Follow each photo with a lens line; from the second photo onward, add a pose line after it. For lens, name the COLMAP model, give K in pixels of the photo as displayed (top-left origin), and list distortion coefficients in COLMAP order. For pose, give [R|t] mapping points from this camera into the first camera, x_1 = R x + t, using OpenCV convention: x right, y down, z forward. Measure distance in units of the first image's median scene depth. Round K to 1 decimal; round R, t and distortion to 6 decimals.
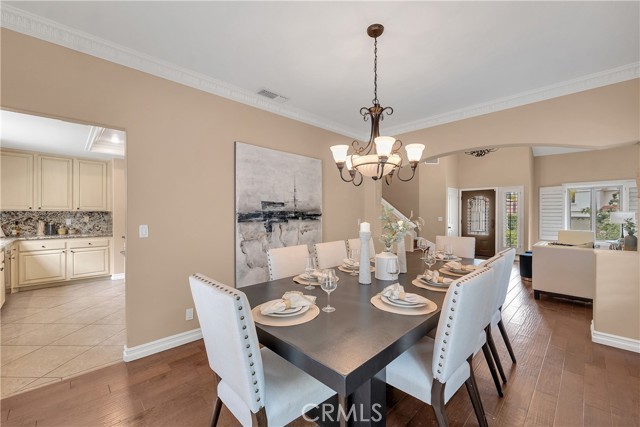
lens RADIAL K [[260.0, 0, 316.7], [0, 260.0, 214.6], [0, 0, 1]] dist [0.001059, 0.000123]
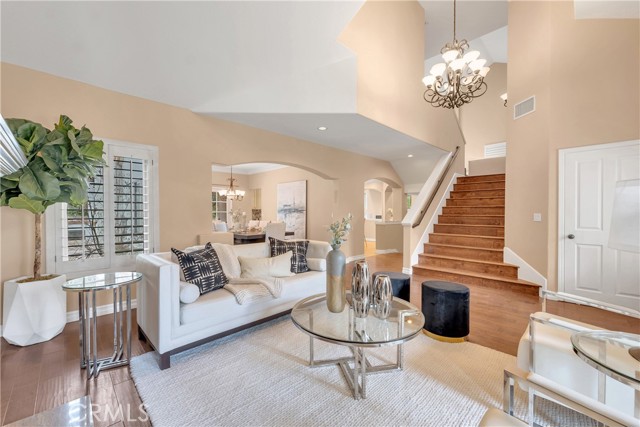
lens RADIAL K [[260.0, 0, 322.0], [0, 260.0, 212.8], [0, 0, 1]] dist [0.001059, 0.000123]
pose [[0.032385, 0.007855, -0.999445, 2.170411], [0.002255, 0.999966, 0.007933, 0.005995], [0.999473, -0.002510, 0.032366, 1.220318]]
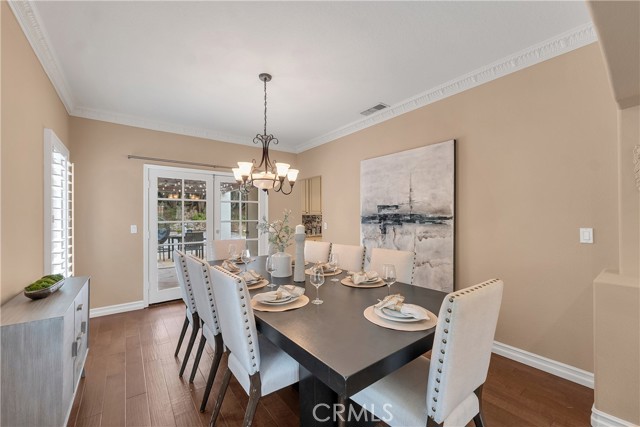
lens RADIAL K [[260.0, 0, 319.9], [0, 260.0, 215.9], [0, 0, 1]] dist [0.001059, 0.000123]
pose [[-0.121444, 0.000898, -0.992598, 0.881116], [0.002987, 0.999995, 0.000539, -0.007300], [0.992594, -0.002900, -0.121446, 0.840855]]
